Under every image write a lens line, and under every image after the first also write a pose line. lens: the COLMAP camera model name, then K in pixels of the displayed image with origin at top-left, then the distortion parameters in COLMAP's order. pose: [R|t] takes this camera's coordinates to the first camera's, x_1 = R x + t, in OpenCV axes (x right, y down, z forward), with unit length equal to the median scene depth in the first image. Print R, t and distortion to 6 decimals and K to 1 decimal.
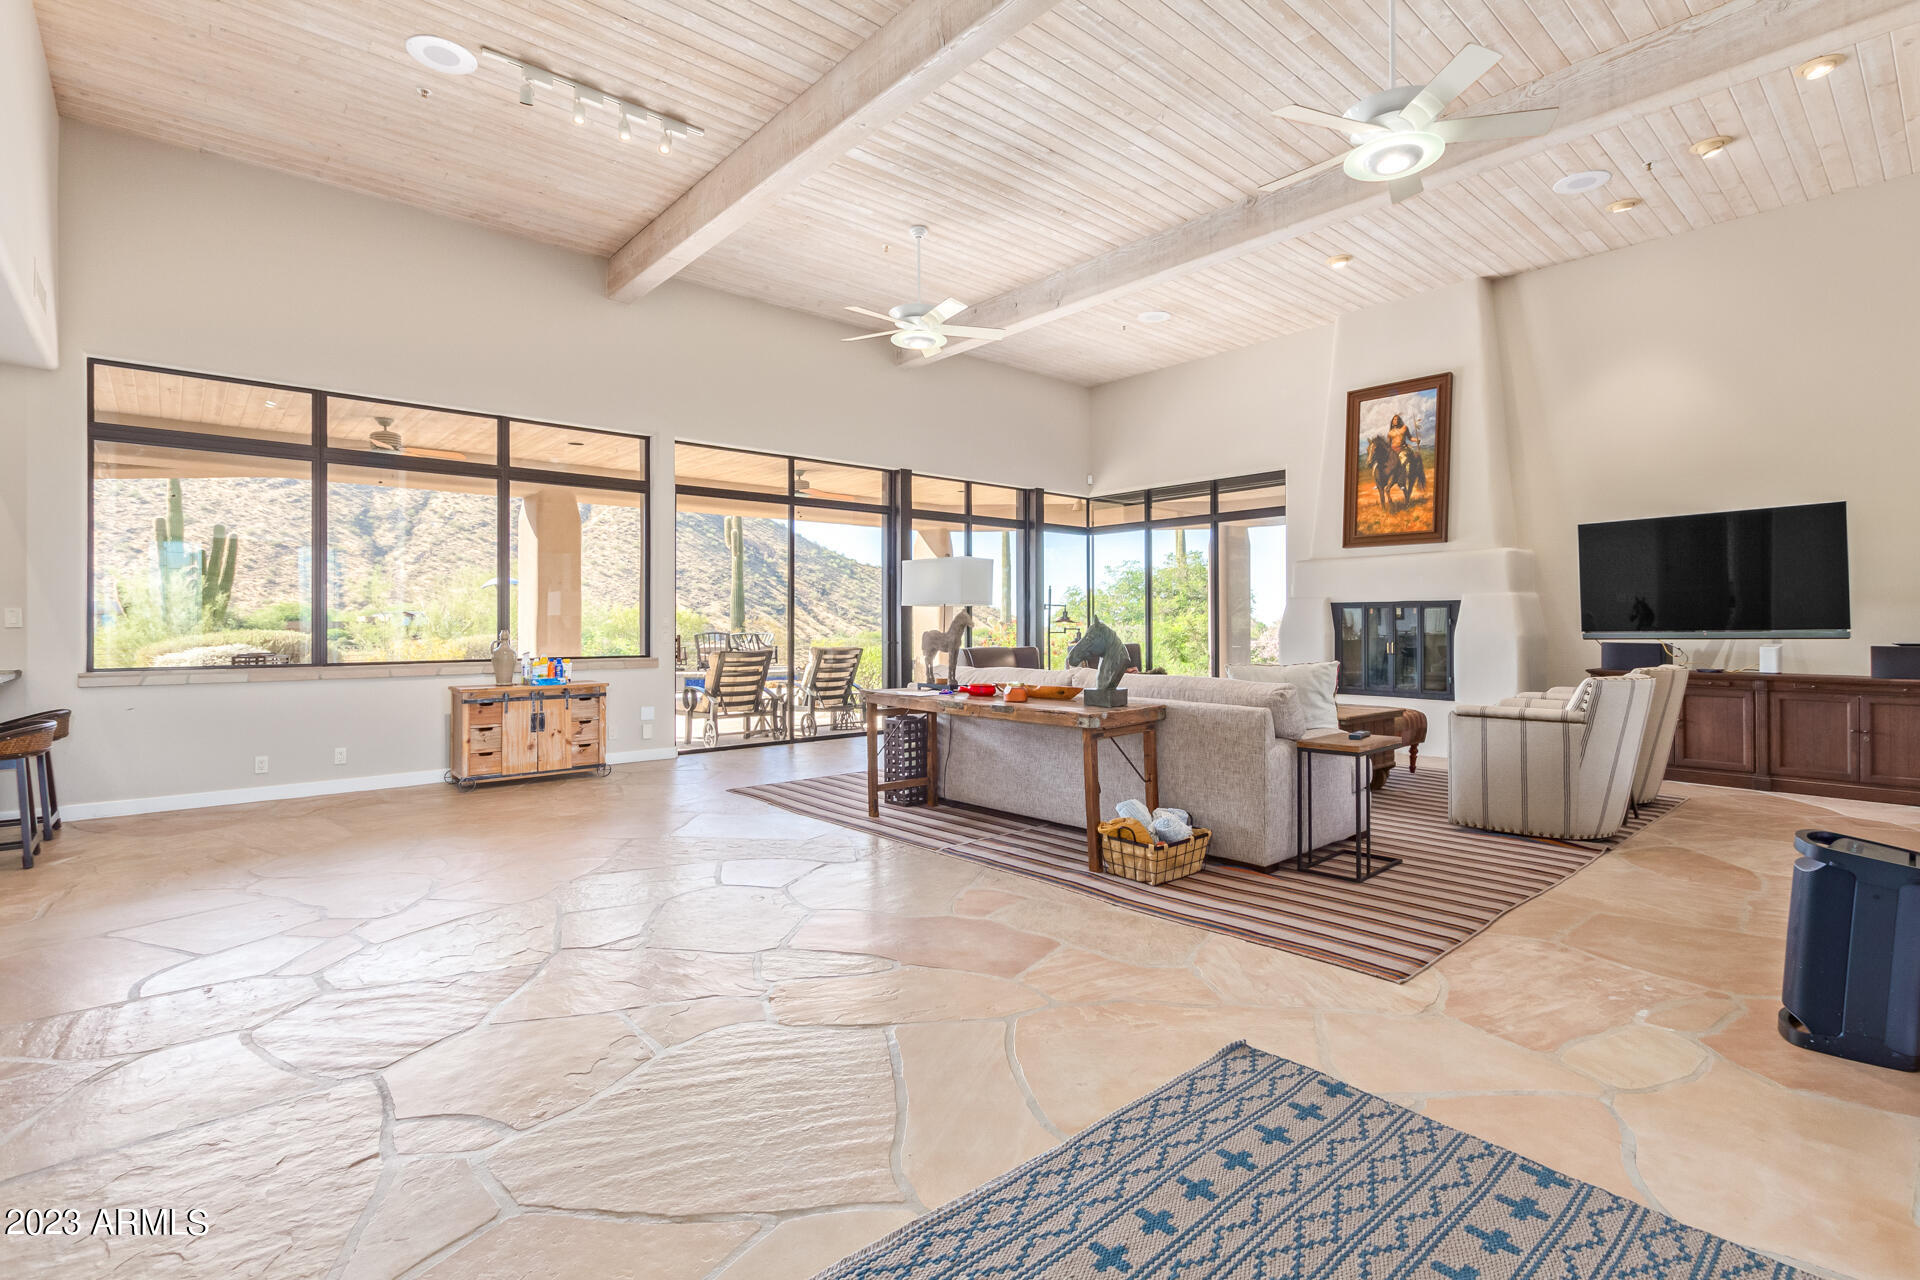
lens RADIAL K [[878.1, 0, 955.7], [0, 878.1, 629.0], [0, 0, 1]] dist [0.001330, 0.000195]
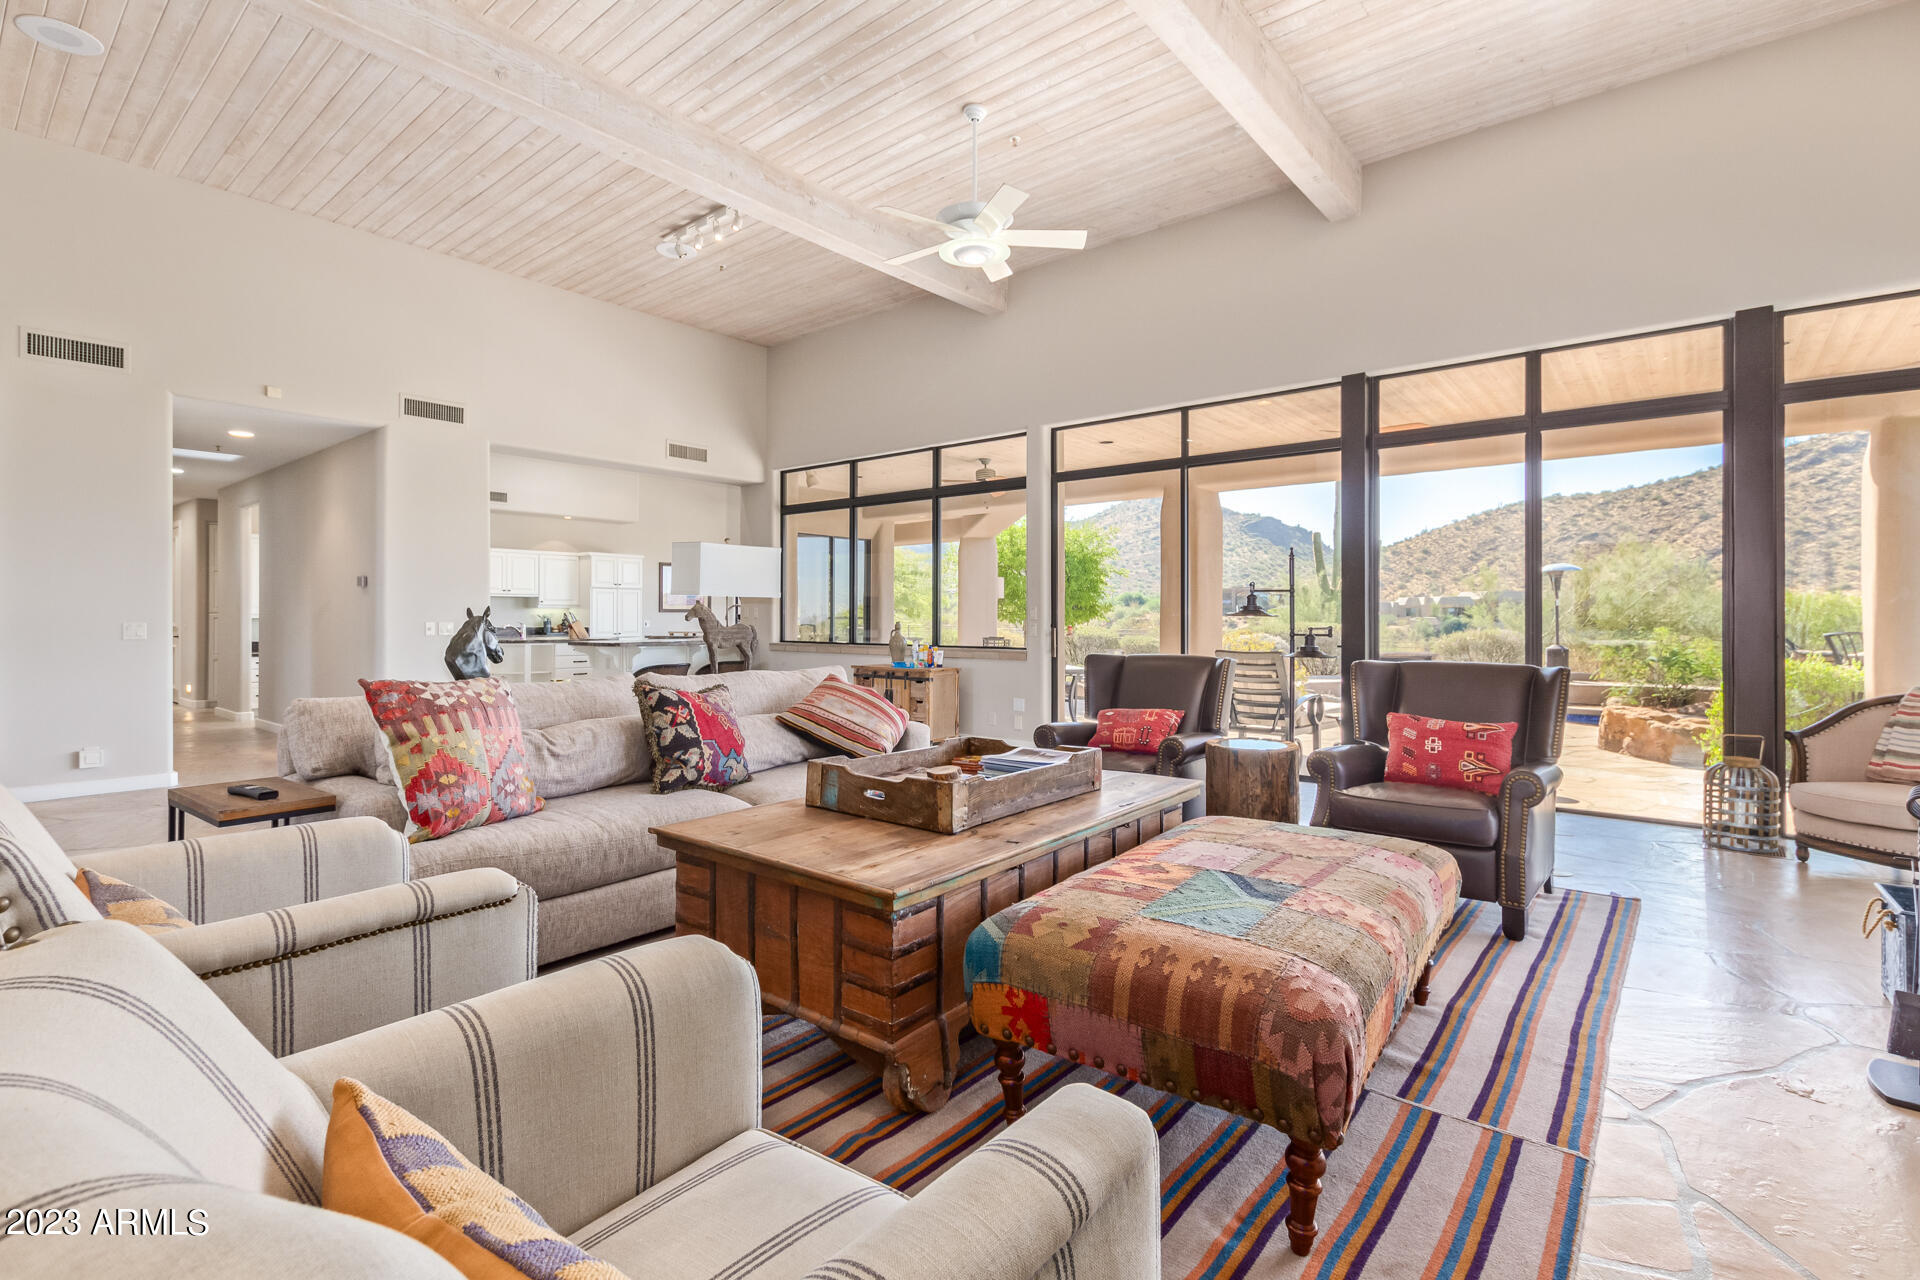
lens RADIAL K [[878.1, 0, 953.5], [0, 878.1, 626.0], [0, 0, 1]] dist [0.001330, 0.000195]
pose [[0.166006, 0.013714, -0.986029, 0.520704], [-0.012146, 0.999856, 0.011861, -0.005849], [0.986050, 0.010007, 0.166148, 0.616907]]
